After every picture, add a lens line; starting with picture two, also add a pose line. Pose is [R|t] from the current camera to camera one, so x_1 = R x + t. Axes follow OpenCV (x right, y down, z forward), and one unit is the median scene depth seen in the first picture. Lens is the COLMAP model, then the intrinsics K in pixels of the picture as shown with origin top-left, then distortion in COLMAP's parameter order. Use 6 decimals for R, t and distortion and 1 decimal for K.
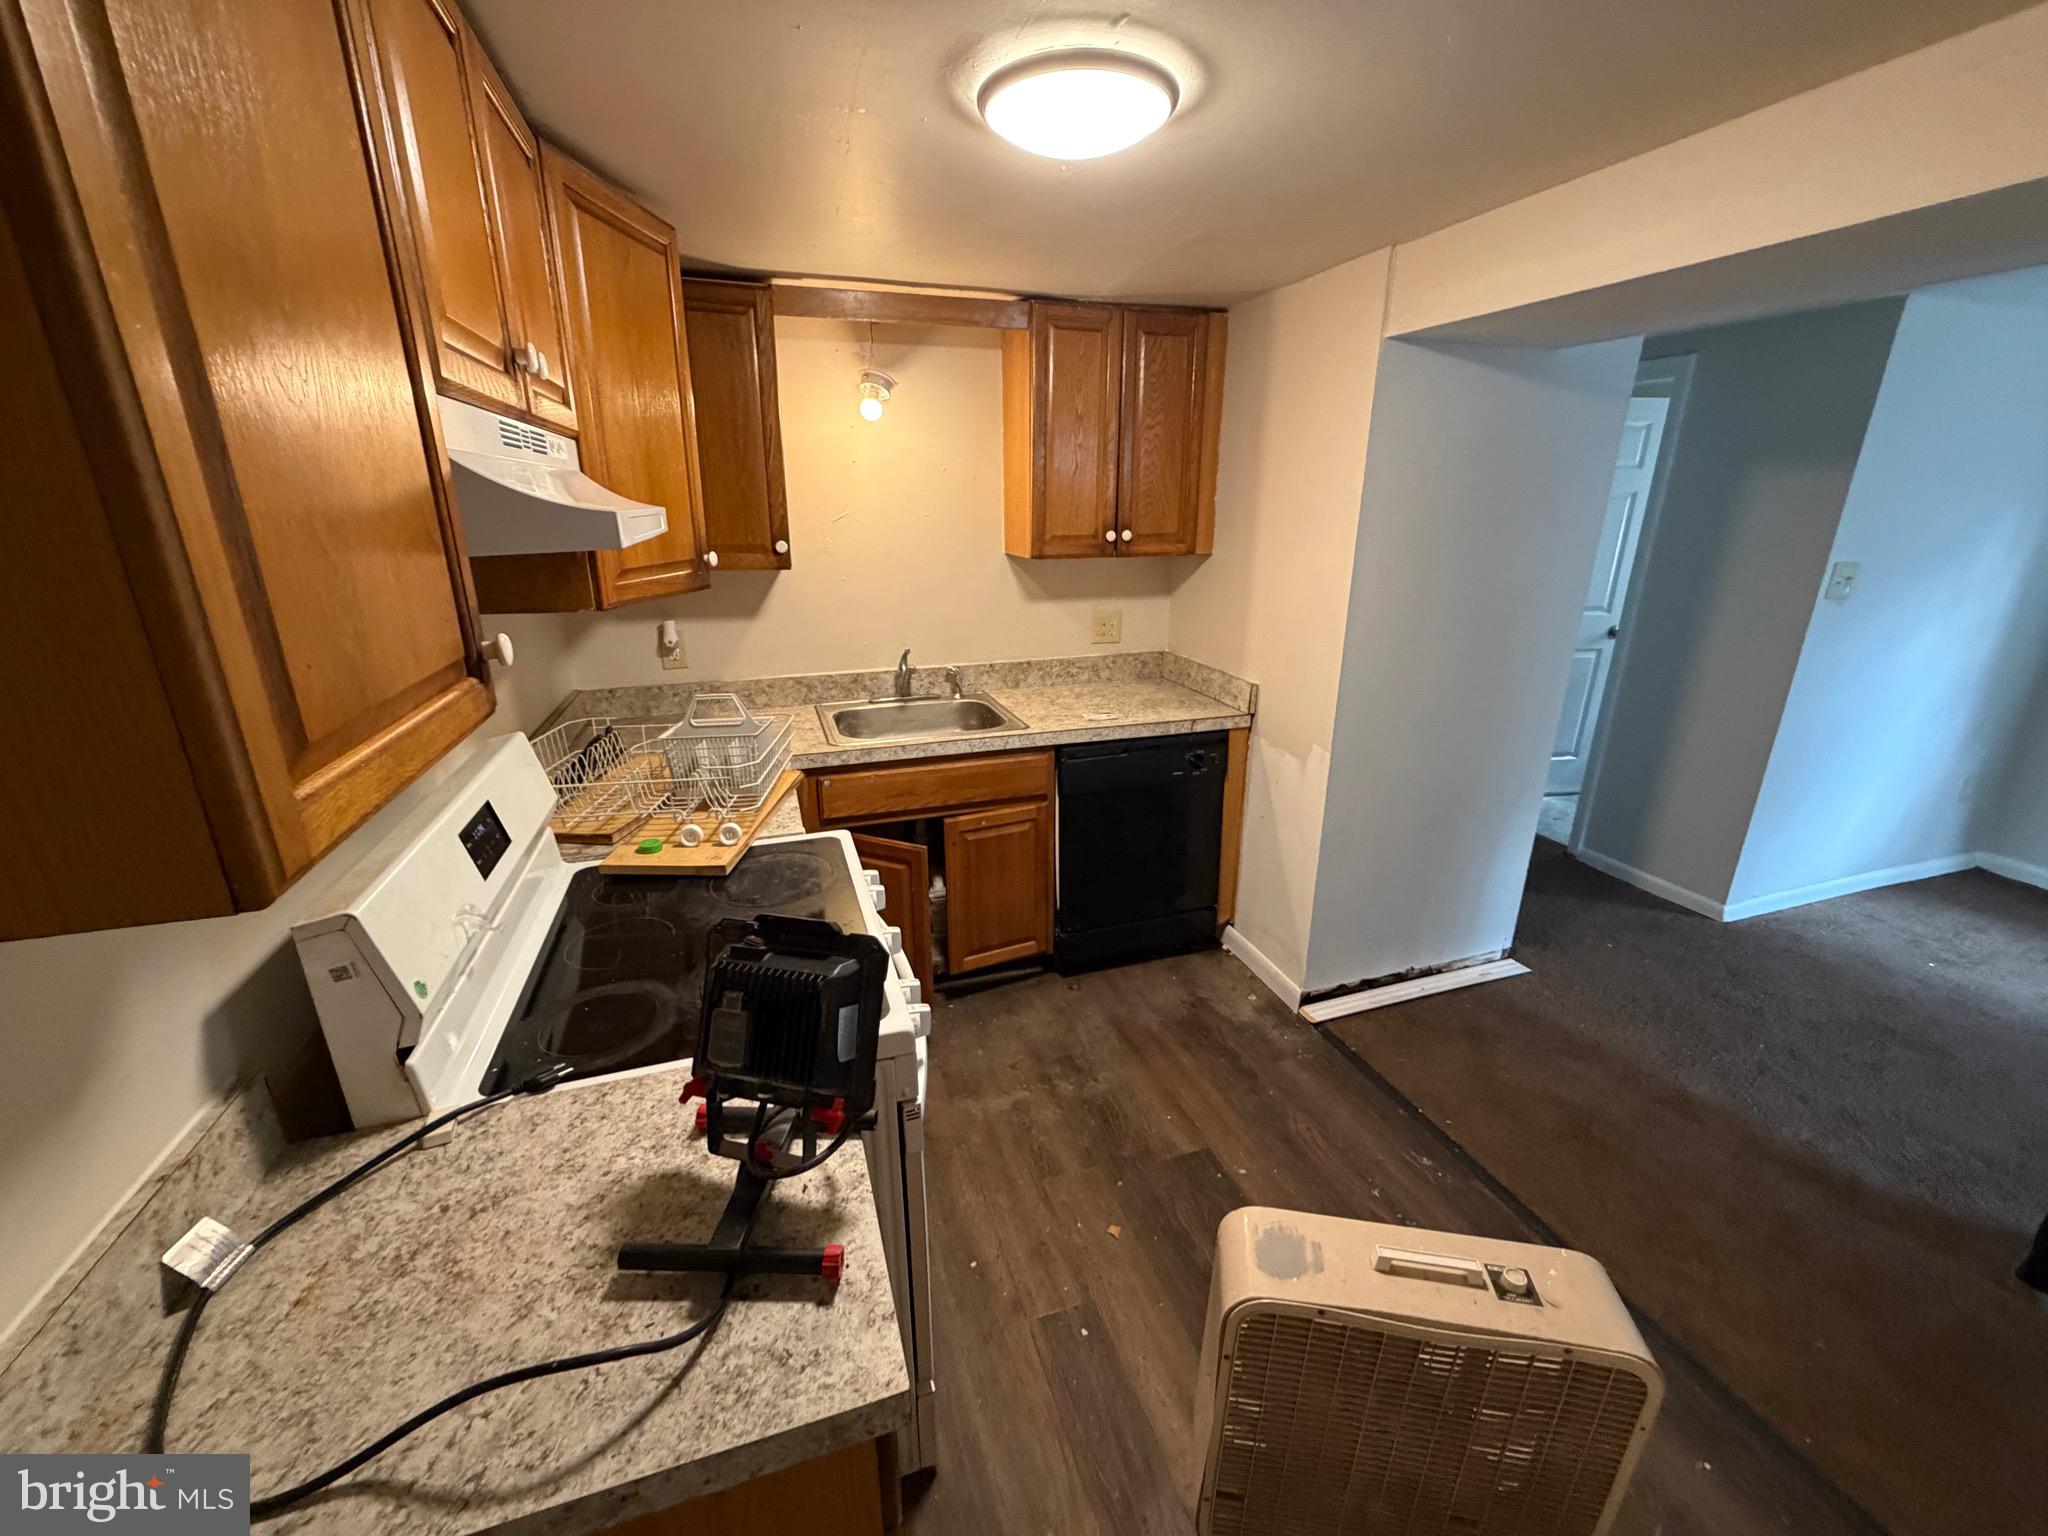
lens RADIAL K [[815.4, 0, 1021.5], [0, 815.4, 766.8], [0, 0, 1]] dist [0.001220, 0.000070]
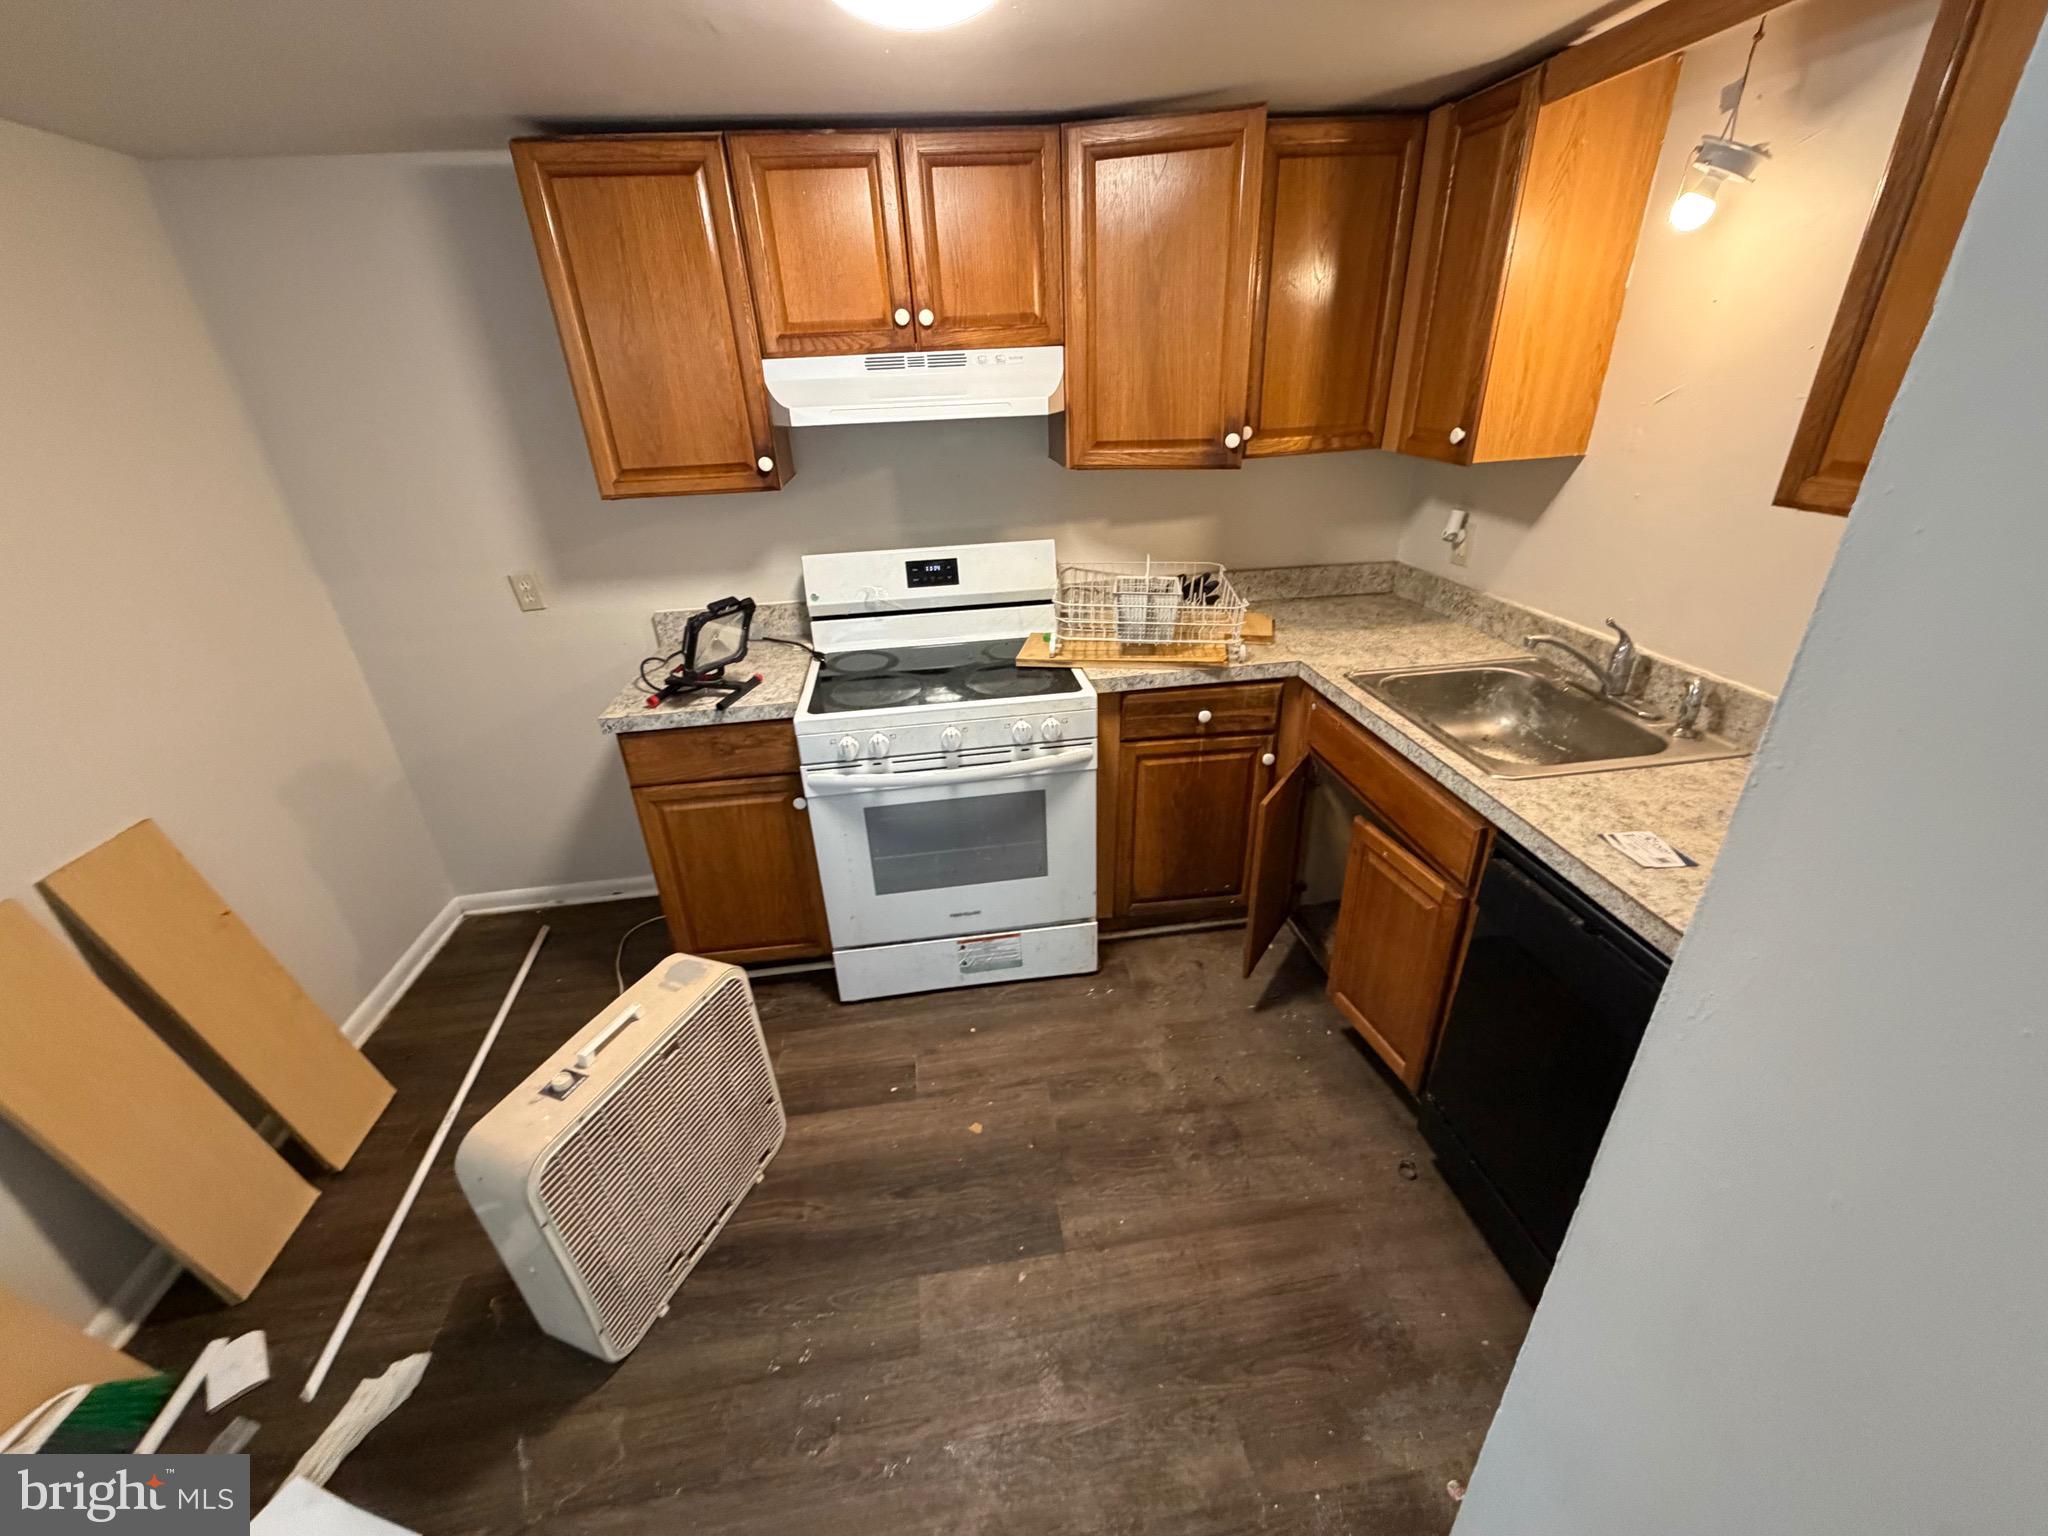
lens RADIAL K [[815.4, 0, 1021.5], [0, 815.4, 766.8], [0, 0, 1]] dist [0.001220, 0.000070]
pose [[-0.173703, 0.441001, -0.880537, 0.613958], [-0.270998, 0.838204, 0.473259, -0.250924], [0.946777, 0.320830, -0.026088, 0.690604]]
